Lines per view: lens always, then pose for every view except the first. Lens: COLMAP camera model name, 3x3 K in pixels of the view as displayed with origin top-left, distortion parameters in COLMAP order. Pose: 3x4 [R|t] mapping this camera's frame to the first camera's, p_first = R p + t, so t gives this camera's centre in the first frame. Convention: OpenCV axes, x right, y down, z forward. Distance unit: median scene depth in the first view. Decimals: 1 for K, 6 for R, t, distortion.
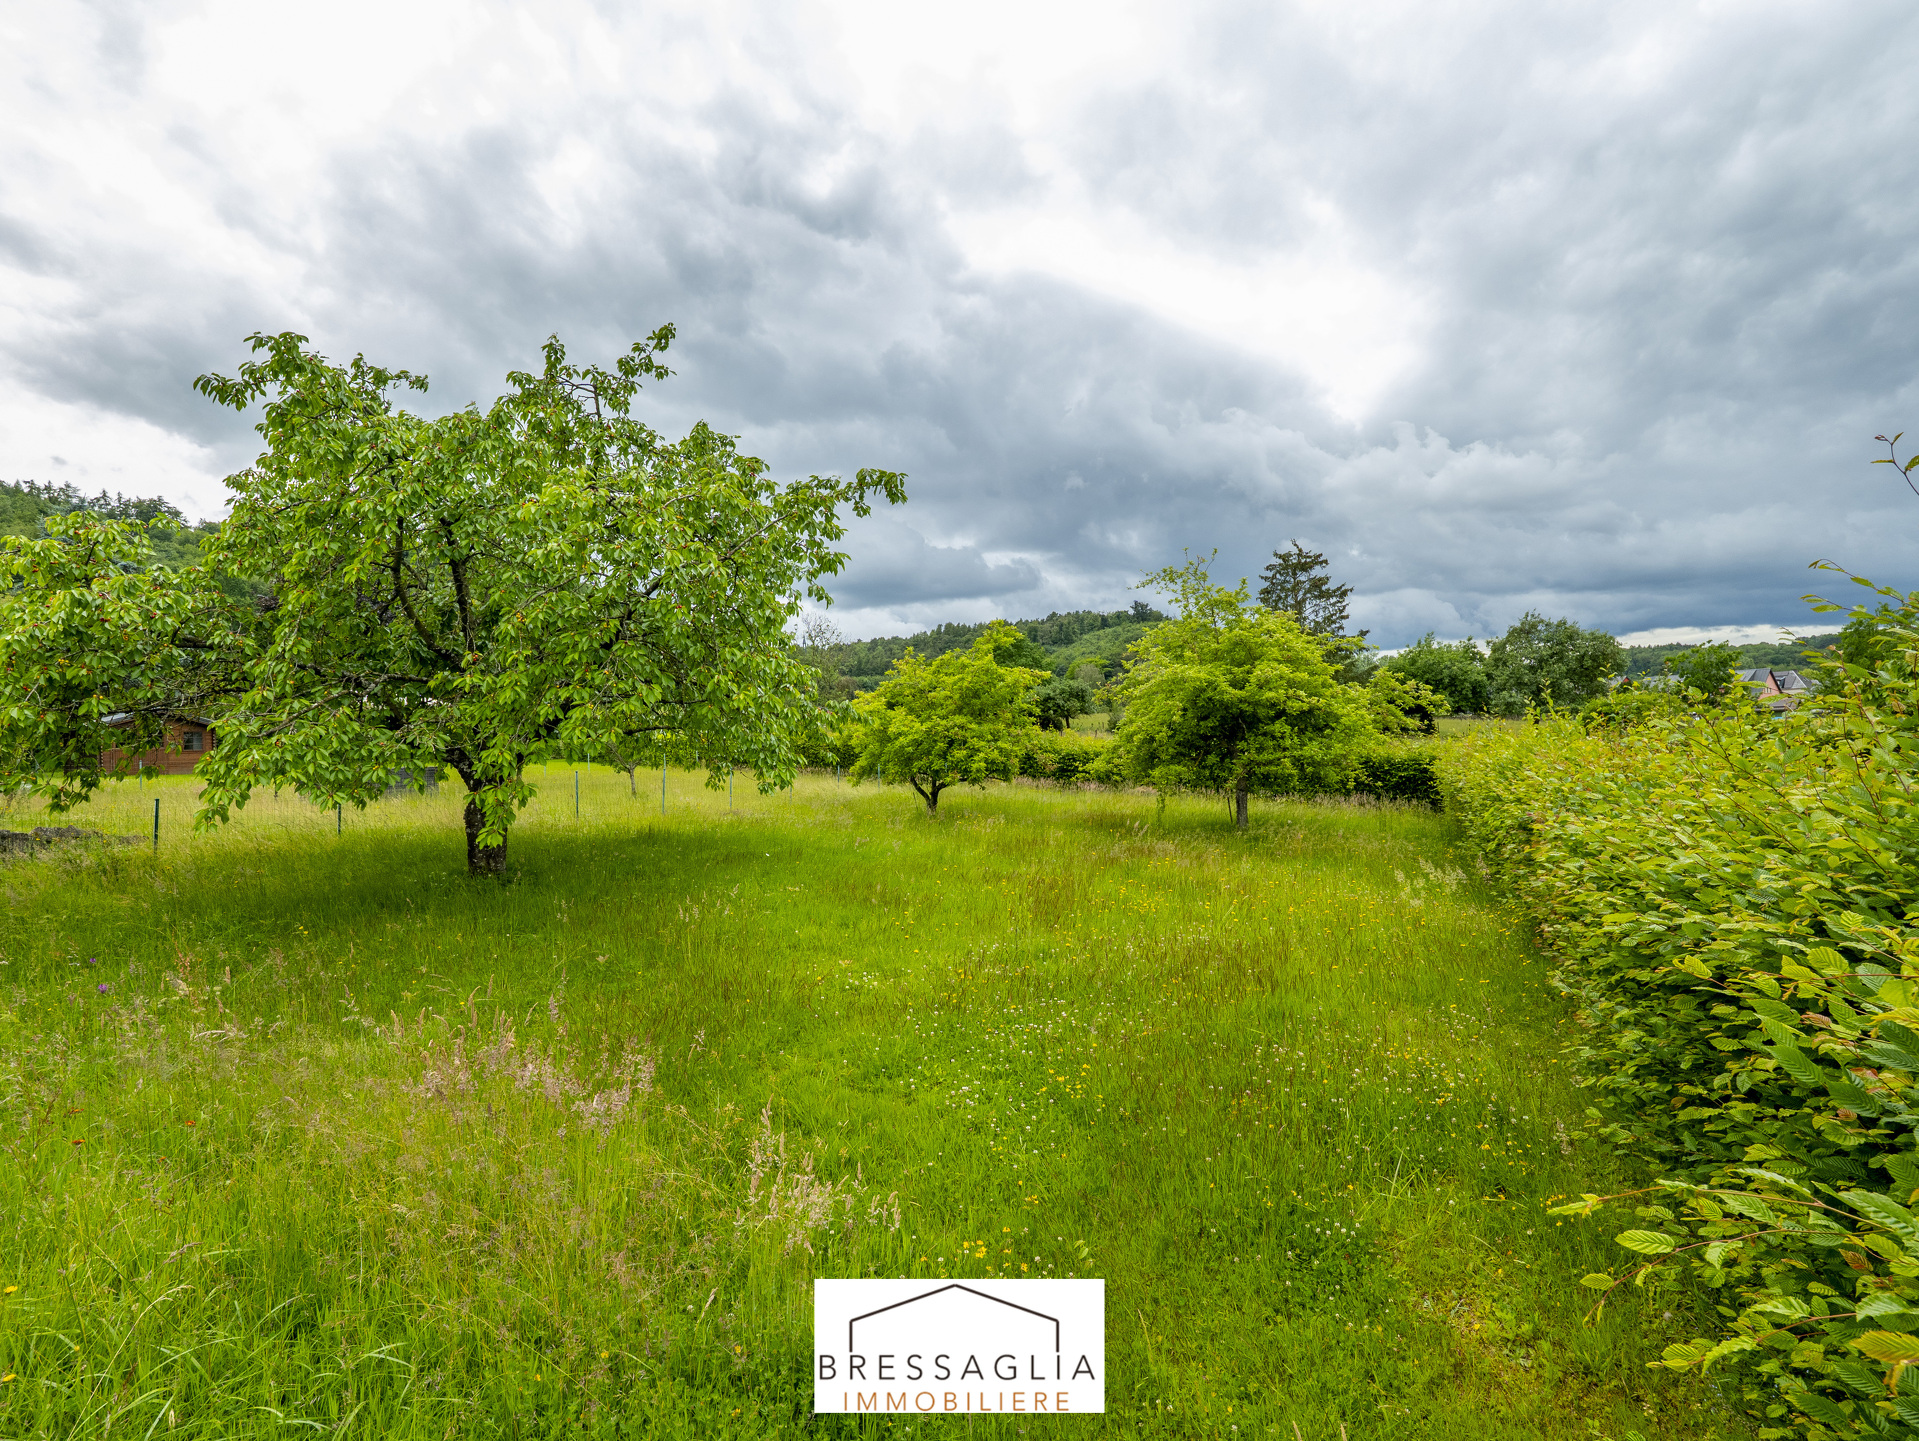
lens RADIAL K [[854.7, 0, 959.5], [0, 854.7, 720.5], [0, 0, 1]] dist [-0.000285, -0.000011]
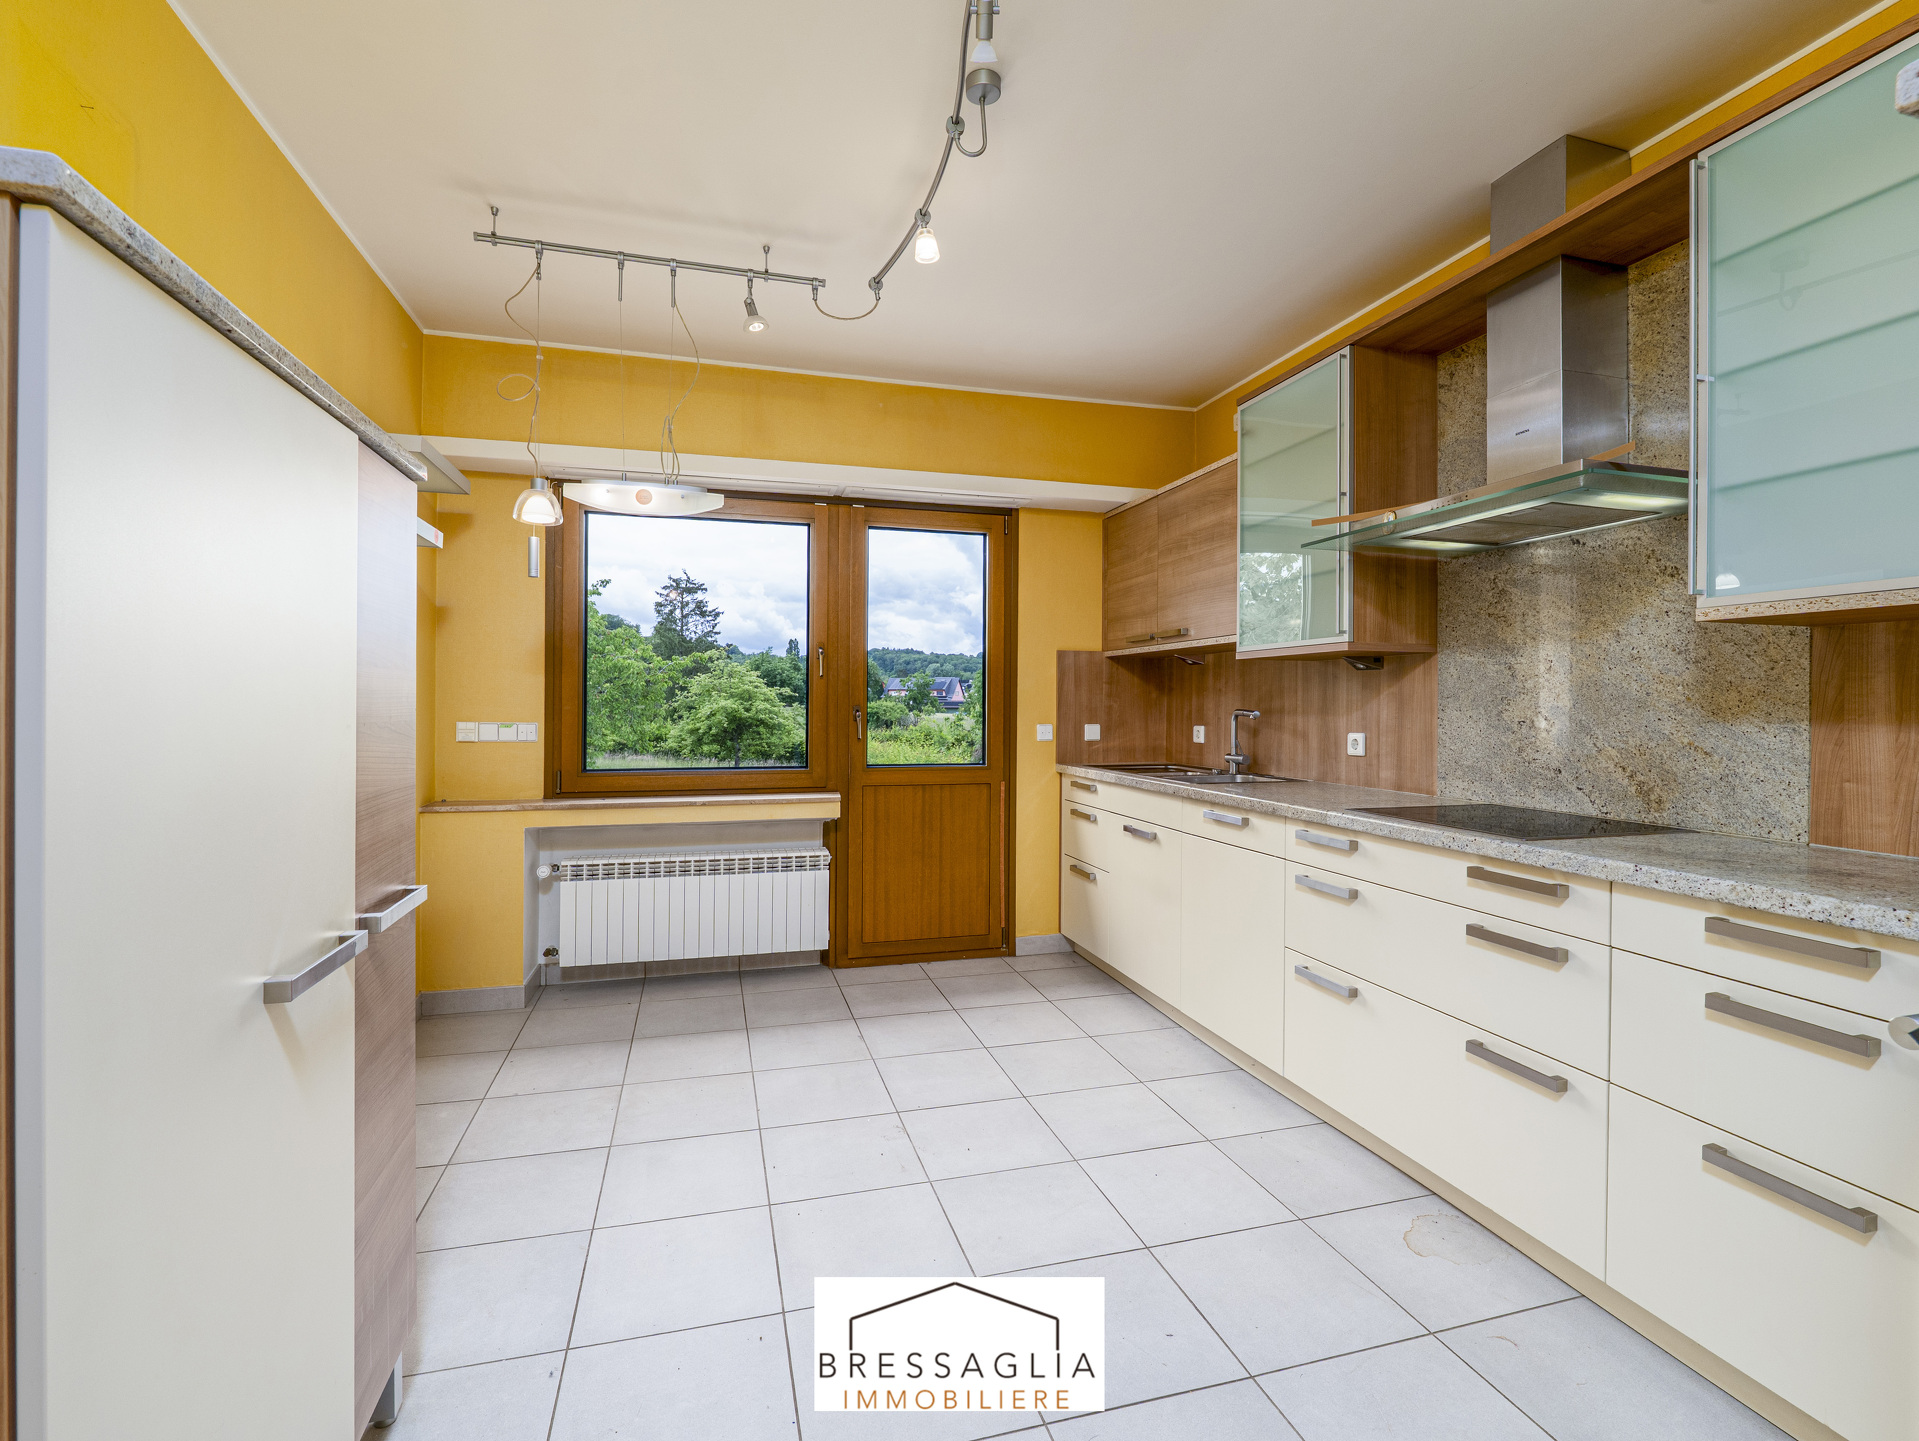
lens RADIAL K [[854.7, 0, 959.5], [0, 854.7, 720.5], [0, 0, 1]] dist [-0.000285, -0.000011]
pose [[0.722318, 0.035938, 0.690627, -0.203013], [-0.058326, 0.998257, 0.009055, -0.016489], [-0.689098, -0.046822, 0.723154, -0.251841]]
